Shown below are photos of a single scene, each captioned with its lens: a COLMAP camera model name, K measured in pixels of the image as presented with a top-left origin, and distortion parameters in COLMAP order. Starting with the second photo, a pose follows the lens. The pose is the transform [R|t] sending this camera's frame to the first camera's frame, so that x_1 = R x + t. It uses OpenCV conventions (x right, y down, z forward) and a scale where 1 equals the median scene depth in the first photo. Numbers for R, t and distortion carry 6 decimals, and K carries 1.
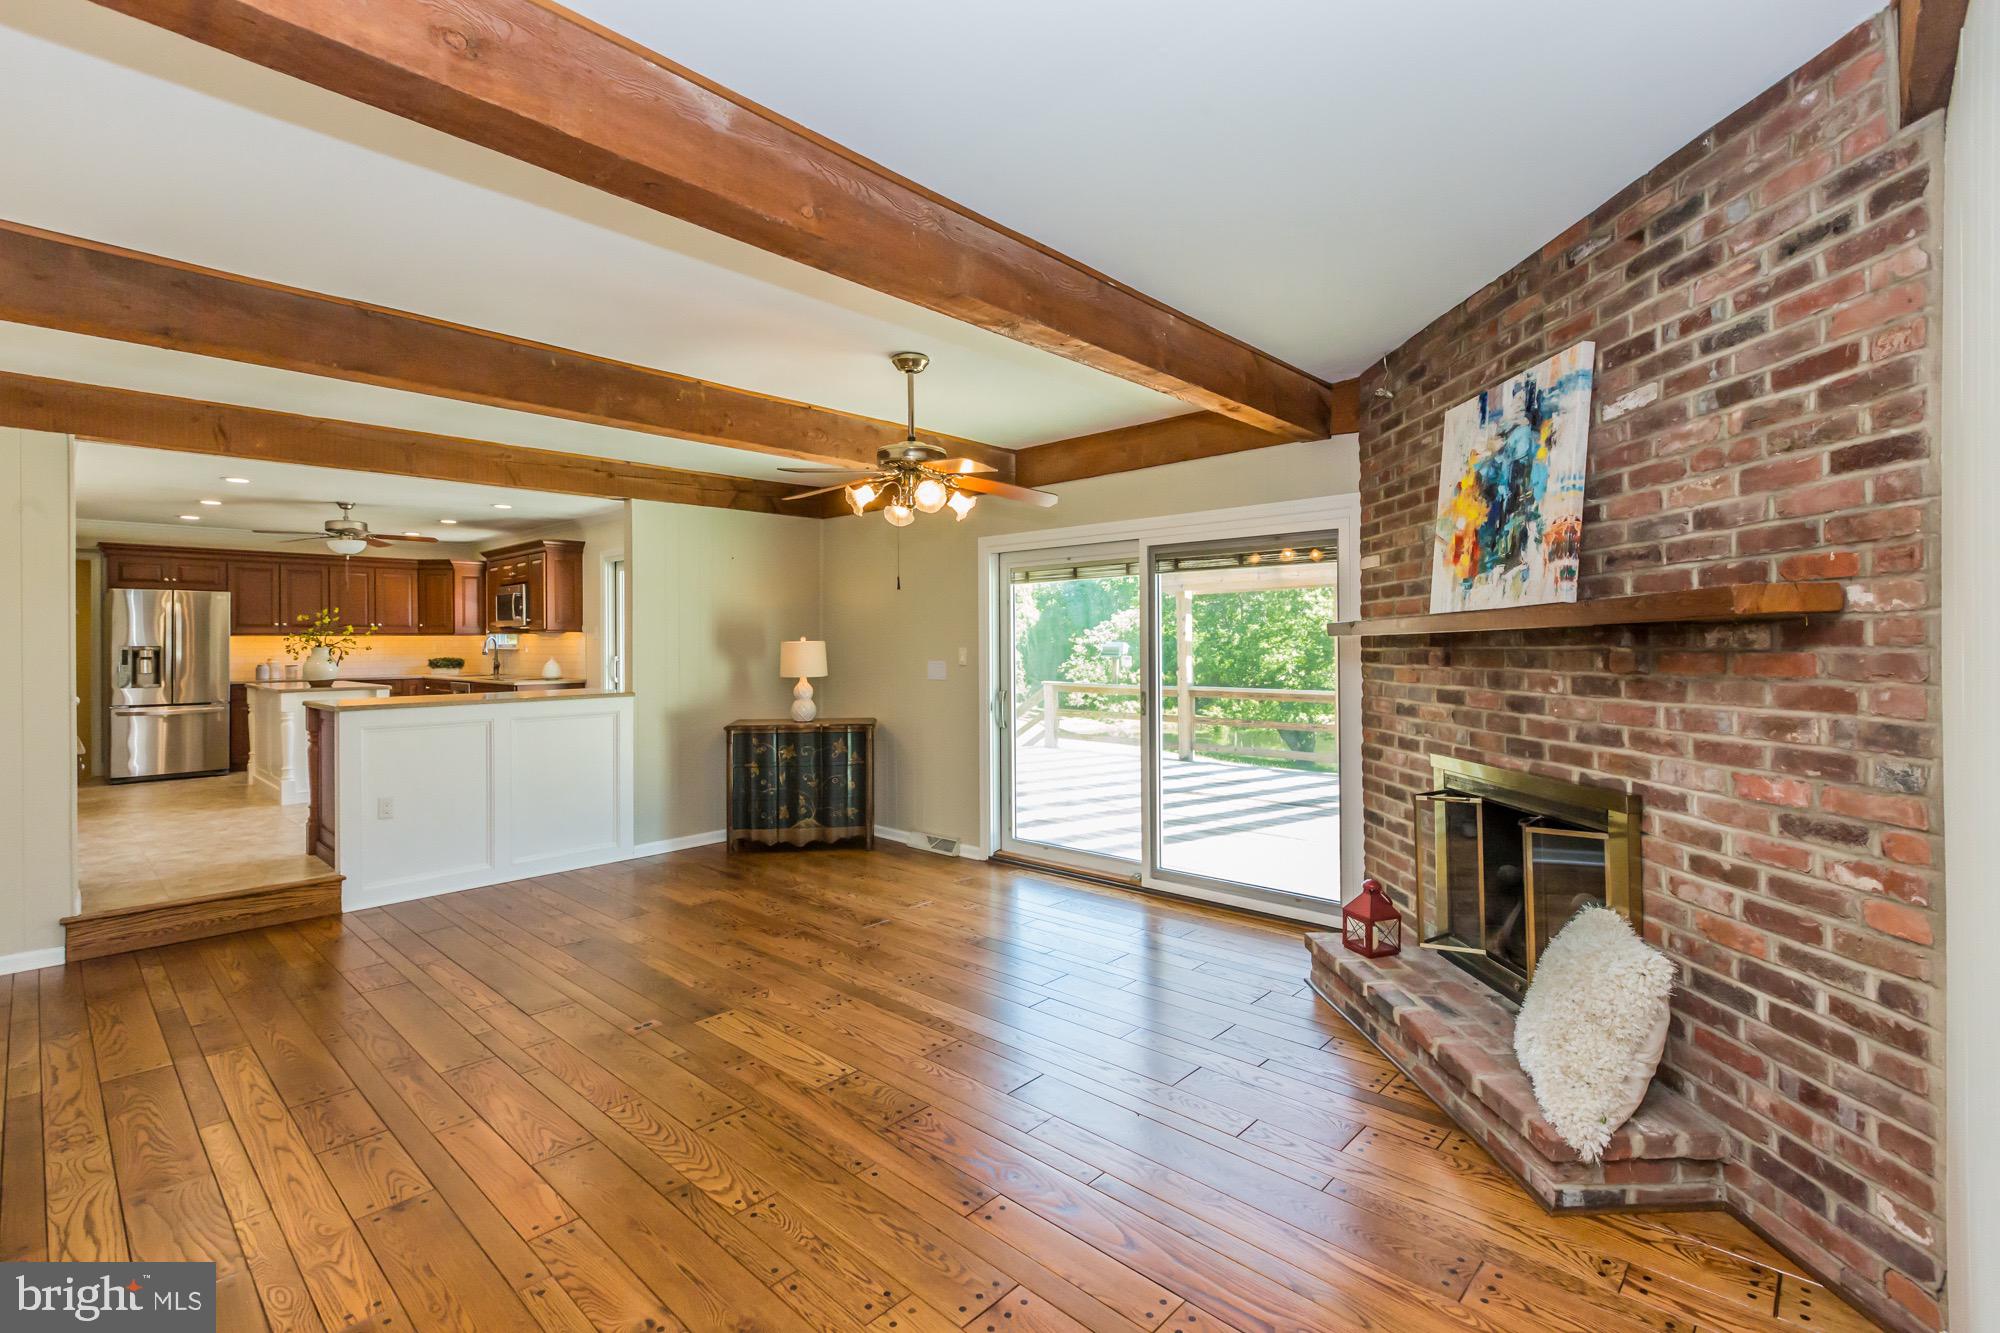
lens RADIAL K [[902.8, 0, 1000.1], [0, 902.8, 636.1], [0, 0, 1]] dist [0.001116, 0.000086]
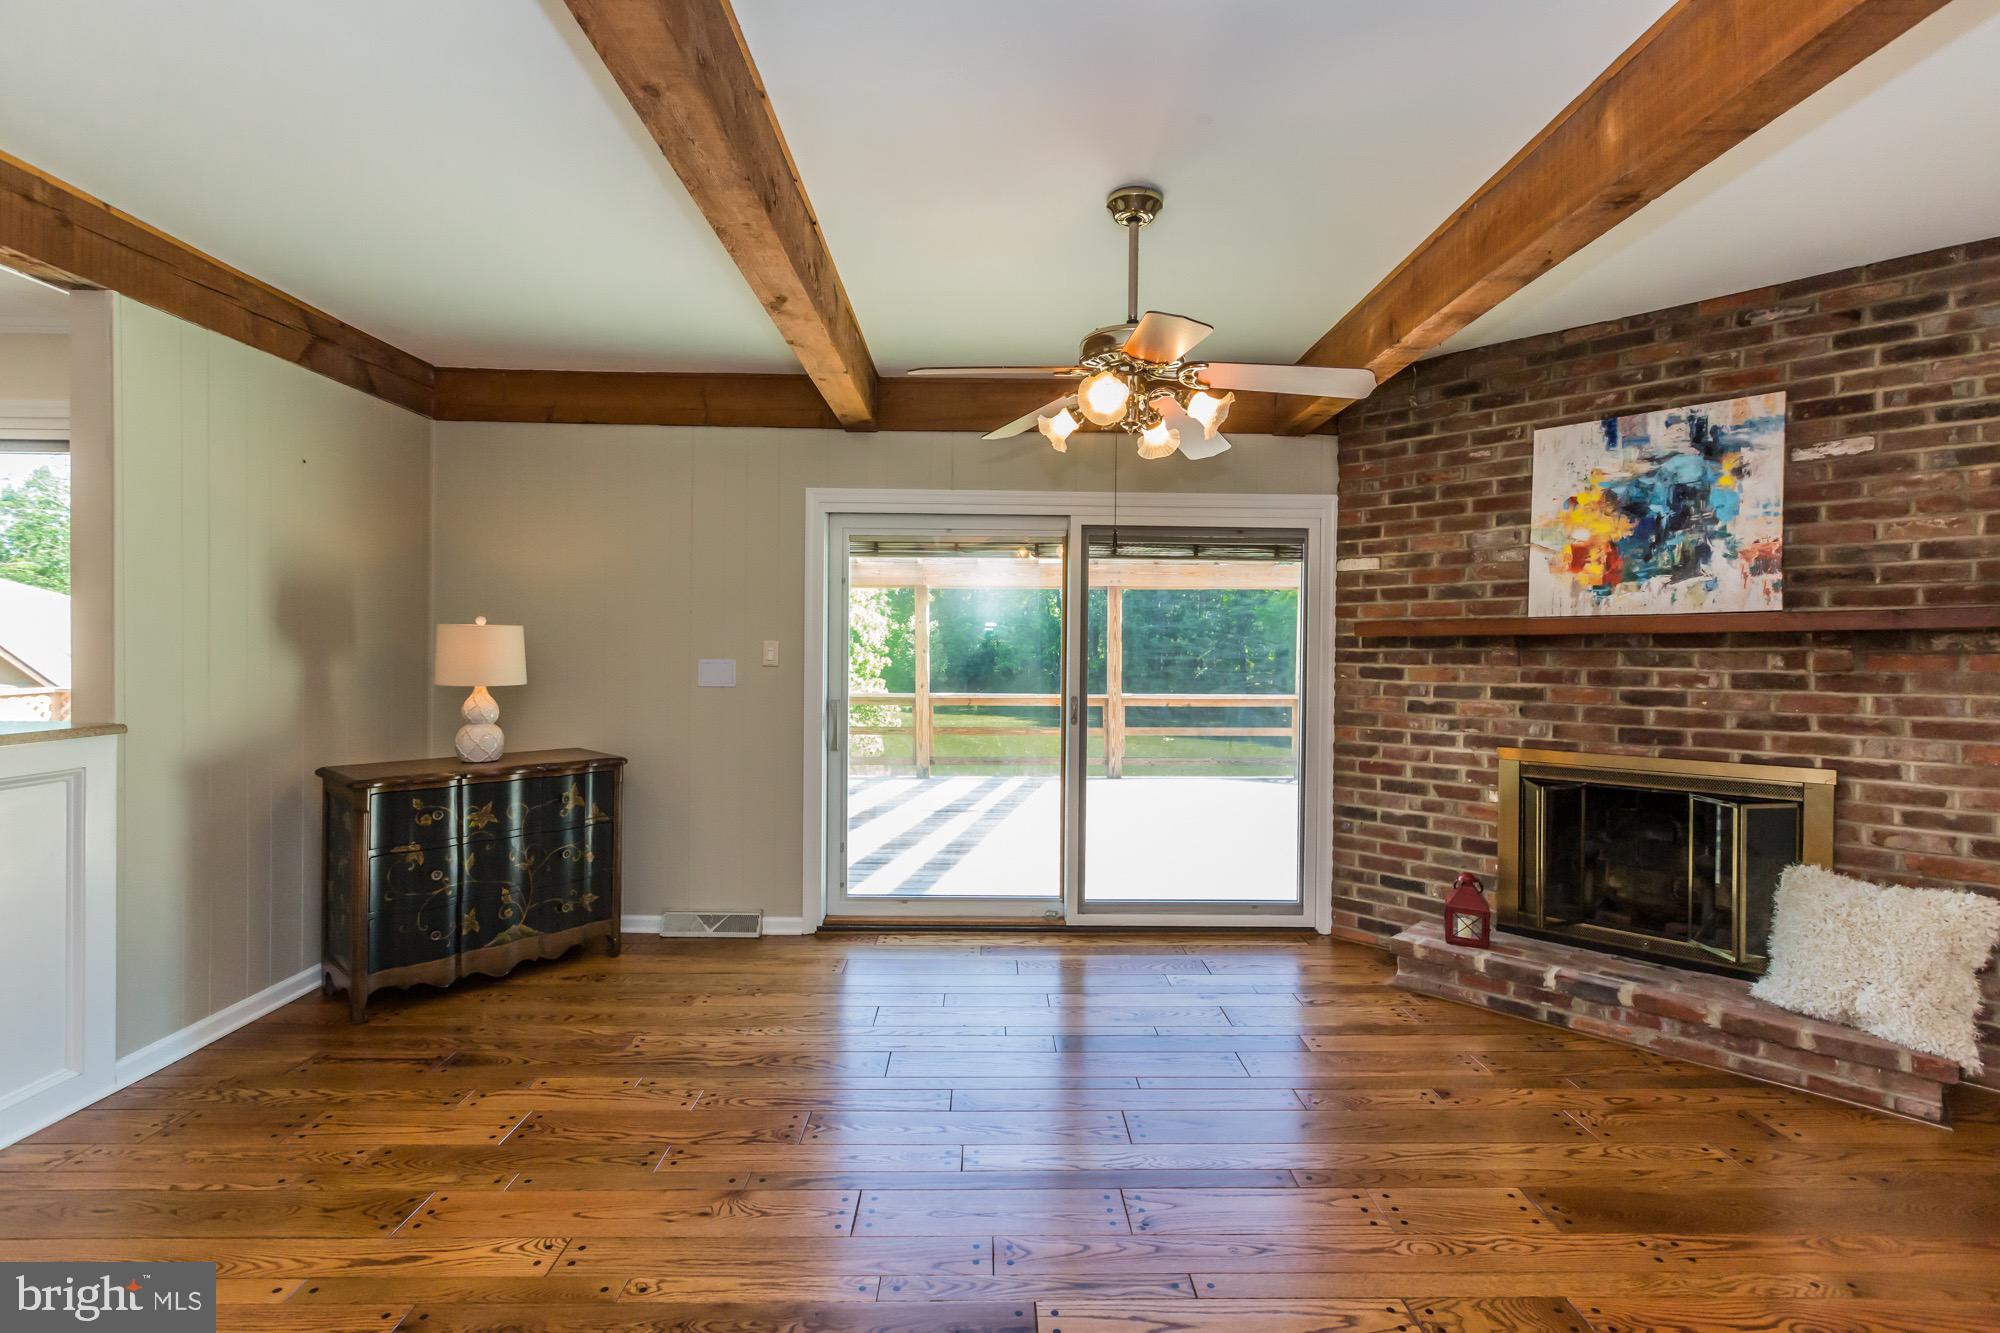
lens RADIAL K [[886.2, 0, 1001.7], [0, 886.2, 661.3], [0, 0, 1]] dist [-0.000377, 0.000007]
pose [[0.722627, 0.005733, 0.691214, -0.848797], [-0.022042, 0.999648, 0.014753, 0.032047], [-0.690886, -0.025897, 0.722500, 0.811578]]
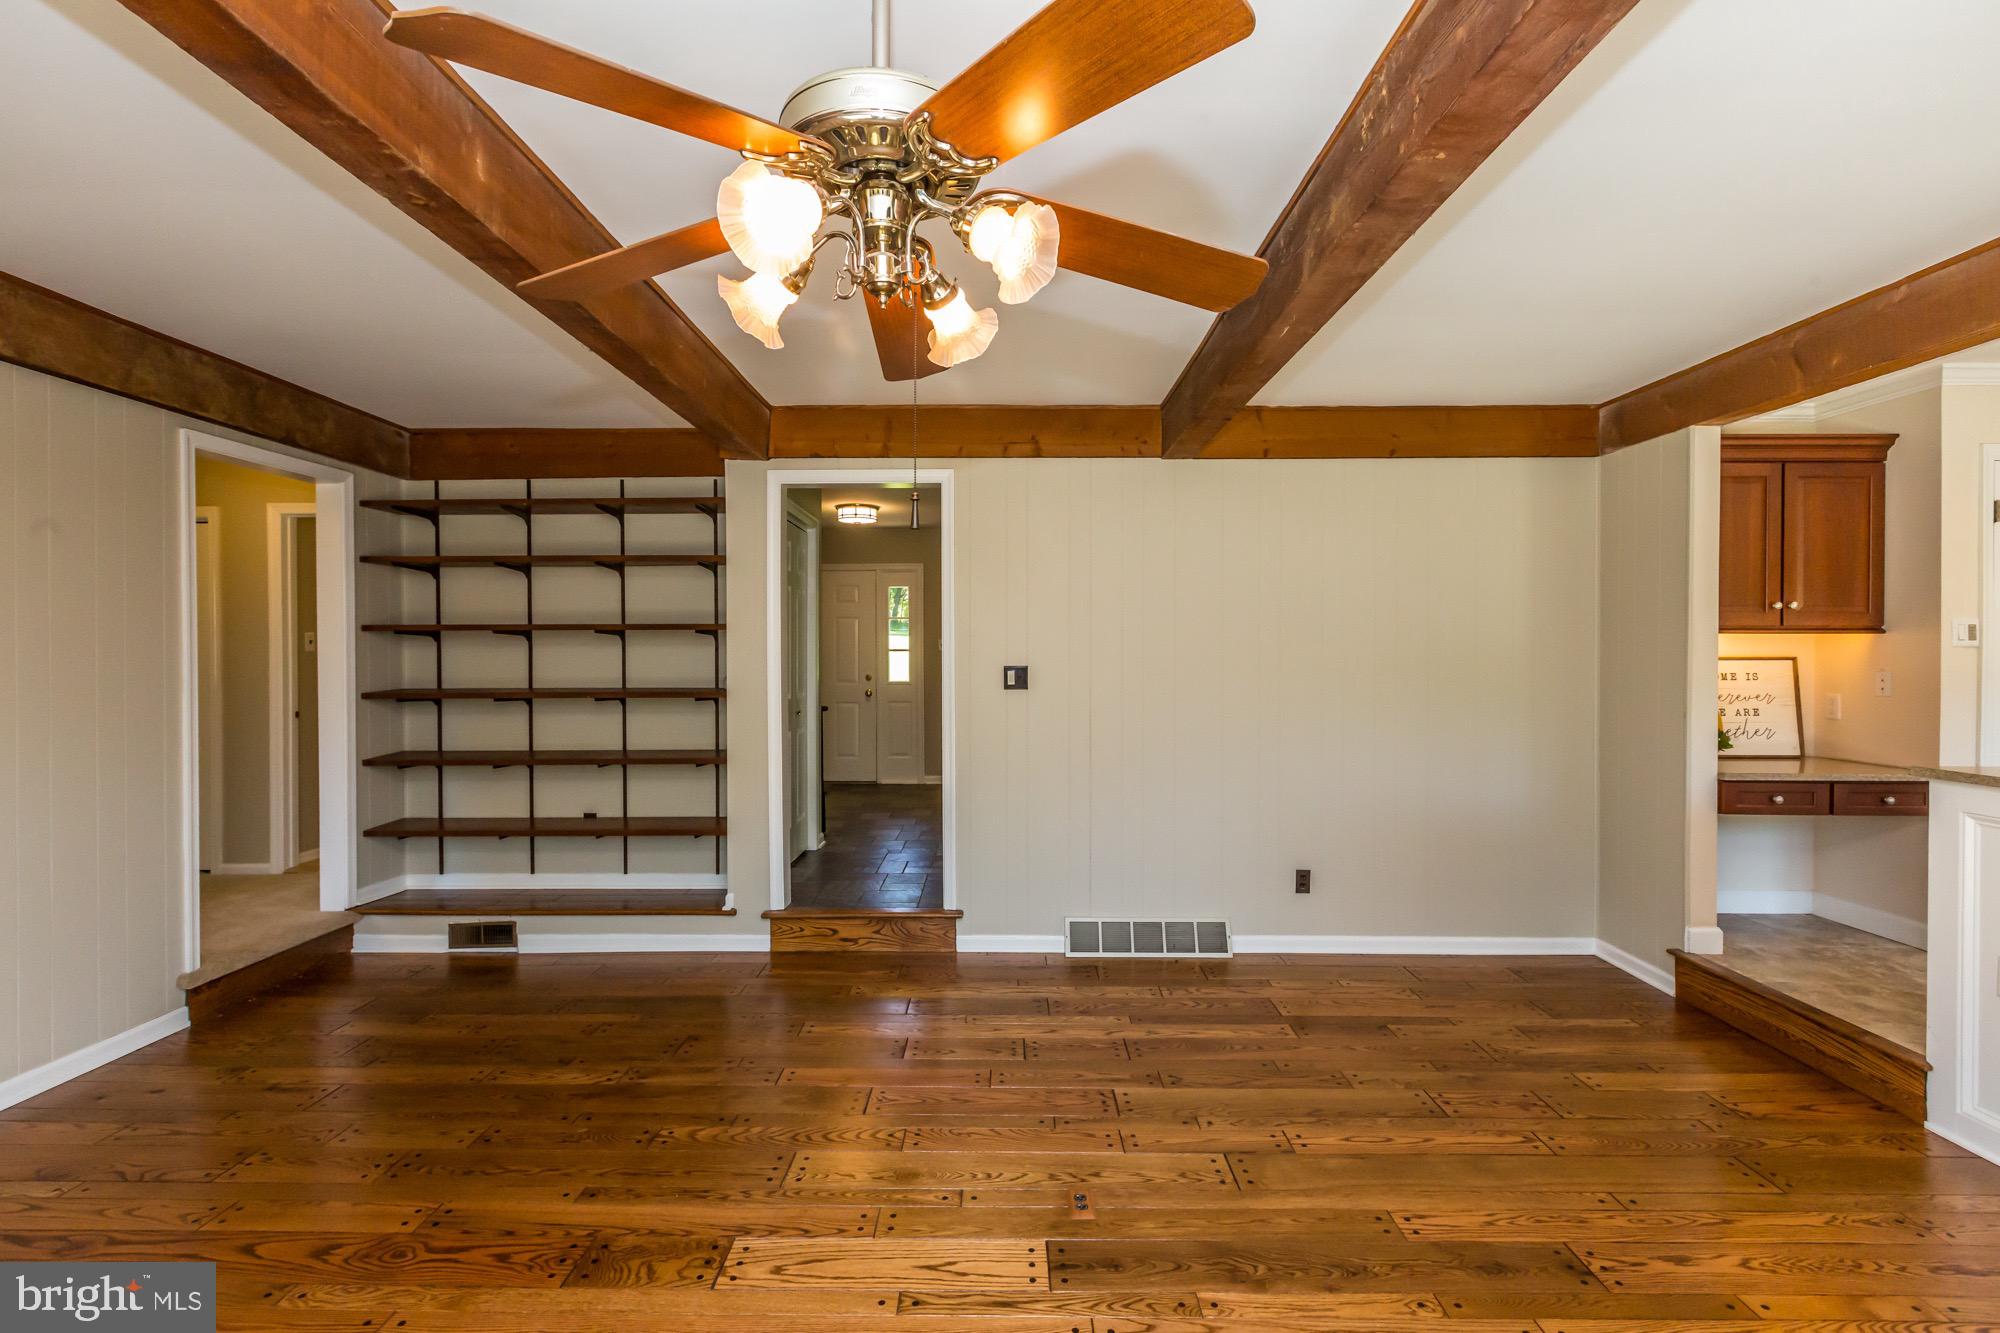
lens RADIAL K [[902.9, 0, 1000.7], [0, 902.9, 651.9], [0, 0, 1]] dist [-0.000406, -0.000388]
pose [[-0.741451, 0.008219, -0.670957, 0.147300], [0.012107, 0.999926, -0.001130, -0.001093], [0.670898, -0.008961, -0.741496, 1.776716]]
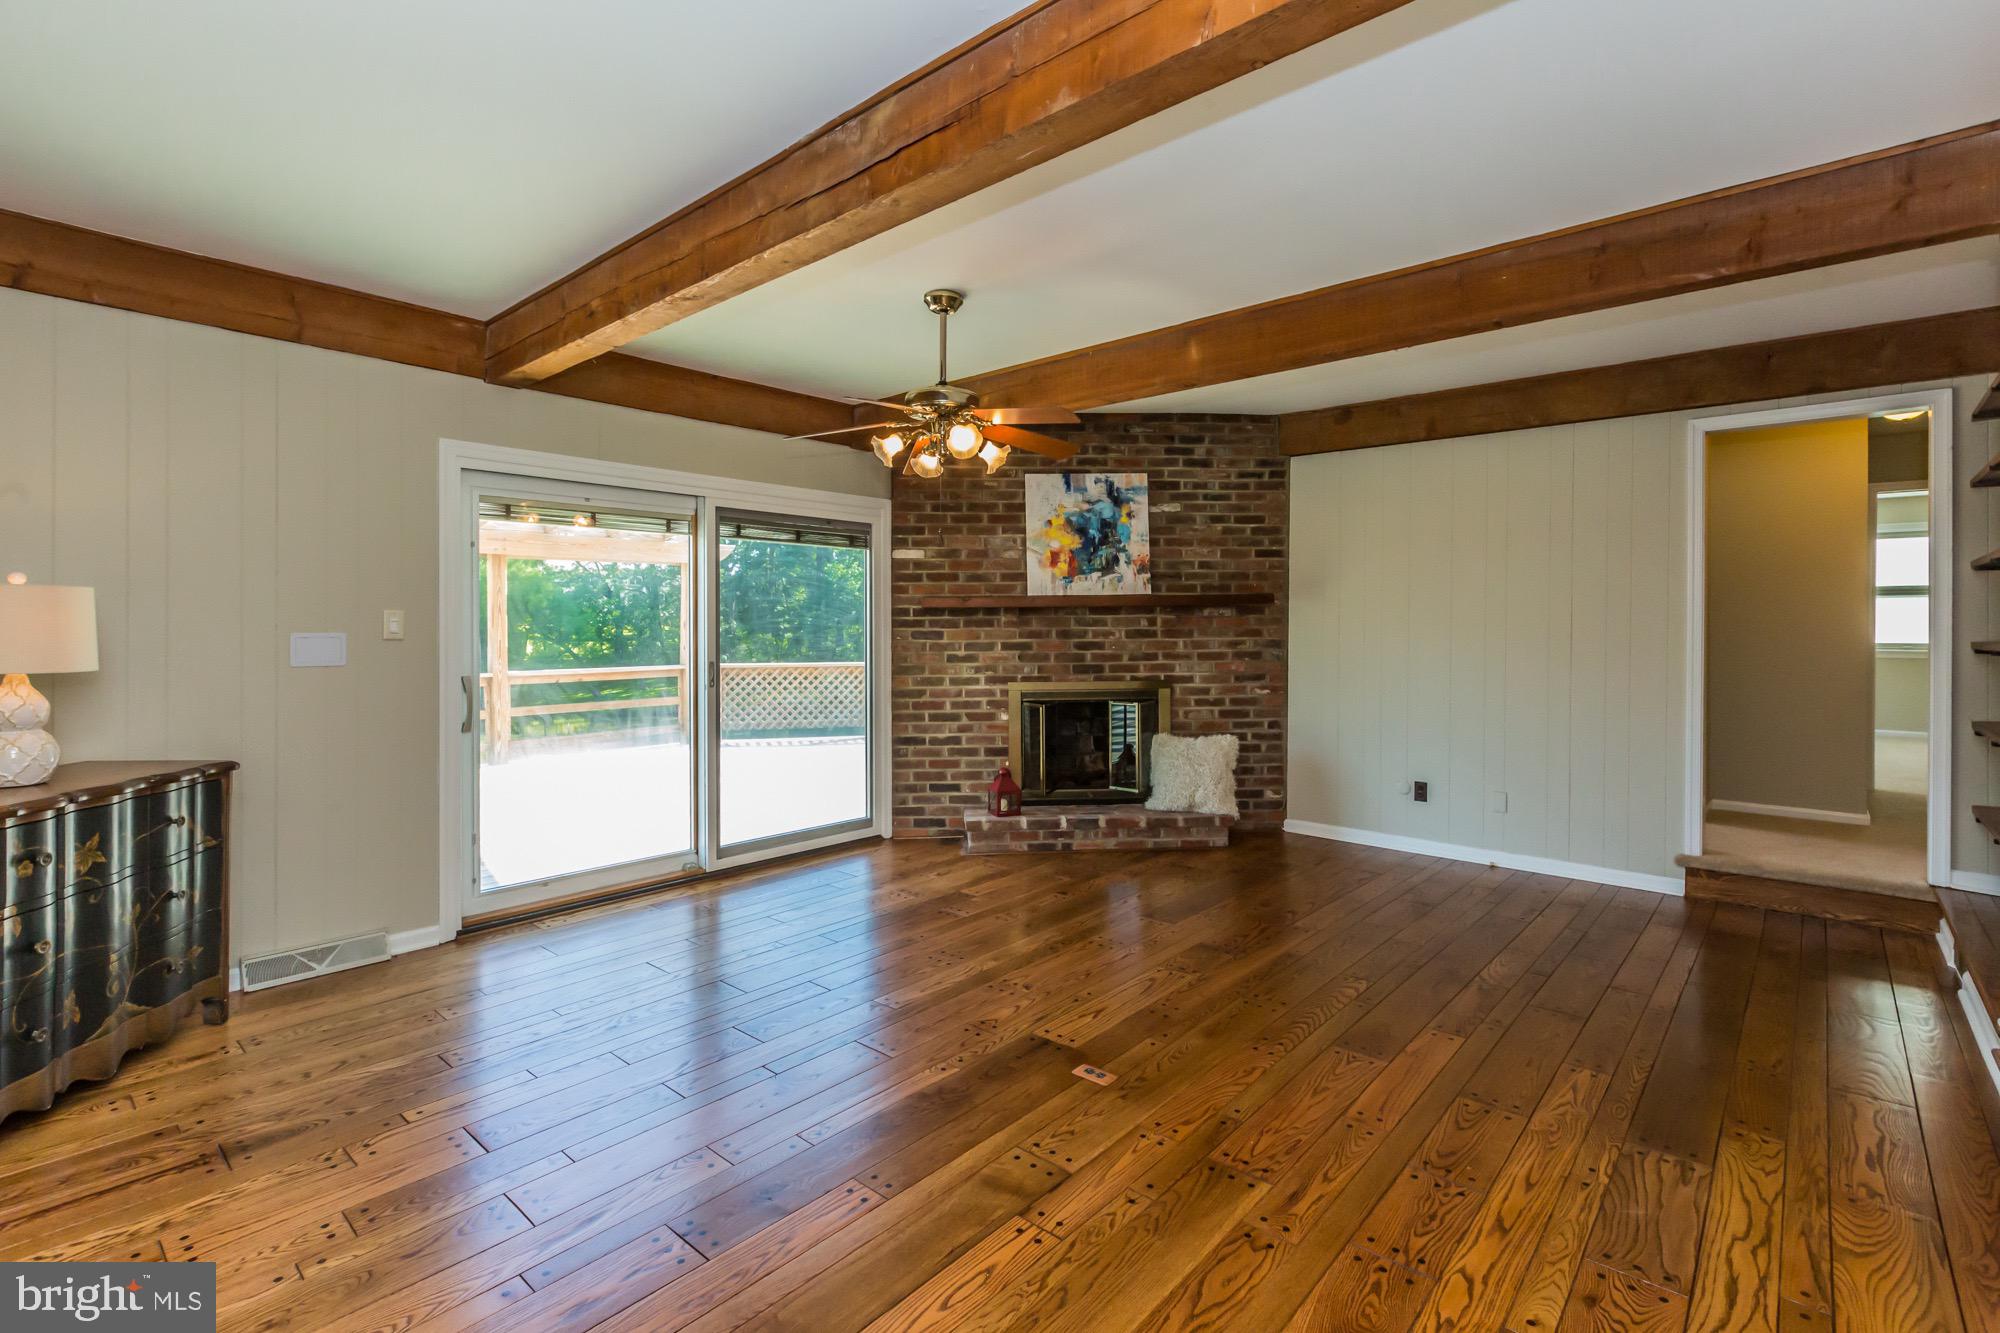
lens RADIAL K [[914.8, 0, 993.1], [0, 914.8, 623.6], [0, 0, 1]] dist [-0.001483, -0.000119]
pose [[-0.017417, 0.012394, 0.999771, -1.433358], [-0.007312, 0.999895, -0.012523, 0.058126], [-0.999822, -0.007529, -0.017325, 1.320689]]
